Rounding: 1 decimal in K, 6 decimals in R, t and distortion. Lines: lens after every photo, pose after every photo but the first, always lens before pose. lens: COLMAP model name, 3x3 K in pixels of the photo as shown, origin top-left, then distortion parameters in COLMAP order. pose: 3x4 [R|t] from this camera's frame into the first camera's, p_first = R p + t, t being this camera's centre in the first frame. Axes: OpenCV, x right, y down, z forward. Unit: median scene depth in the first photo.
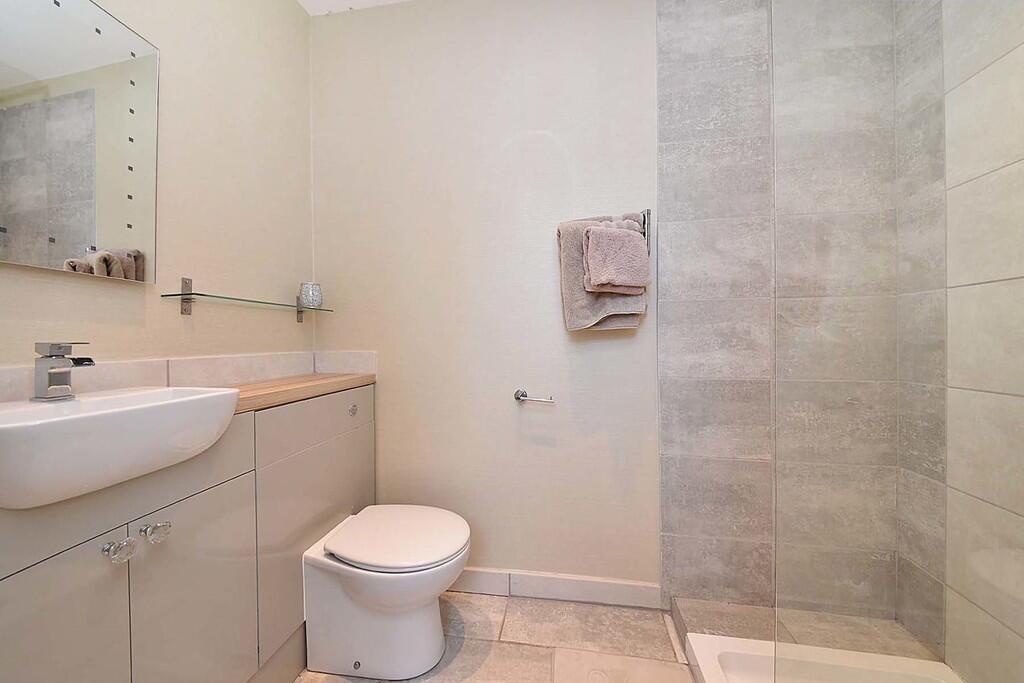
lens RADIAL K [[361.9, 0, 514.4], [0, 361.9, 340.1], [0, 0, 1]] dist [0.001261, -0.000080]
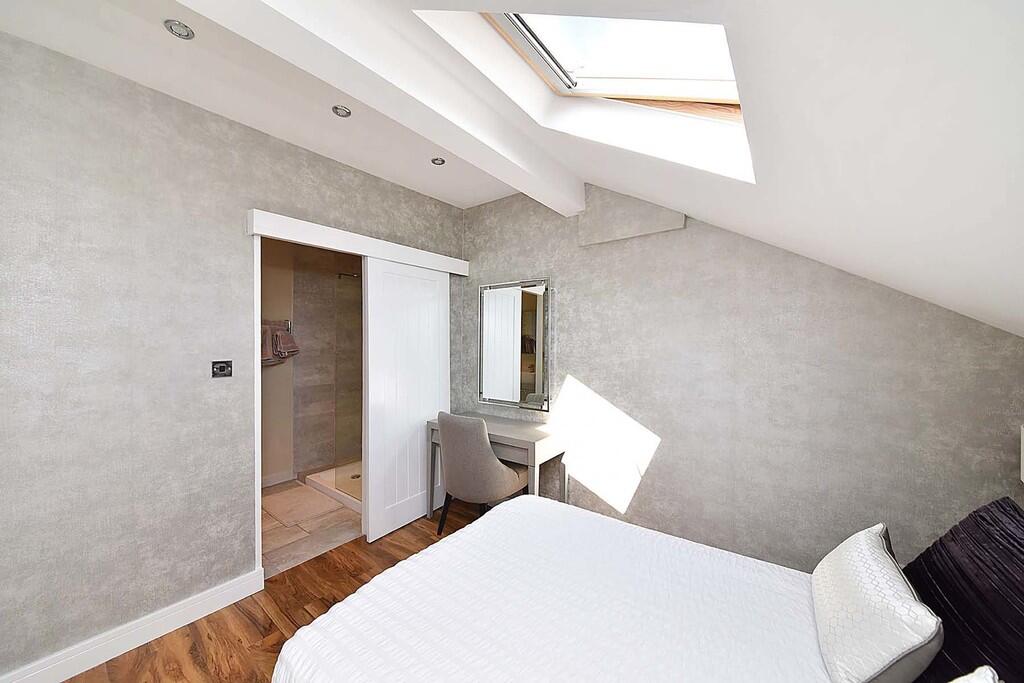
lens RADIAL K [[361.9, 0, 515.4], [0, 361.9, 341.7], [0, 0, 1]] dist [0.001261, -0.000080]
pose [[0.480374, 0.008002, 0.877027, -1.094400], [-0.006307, 0.999964, -0.005670, -0.209169], [-0.877041, -0.002808, 0.480407, -1.601439]]
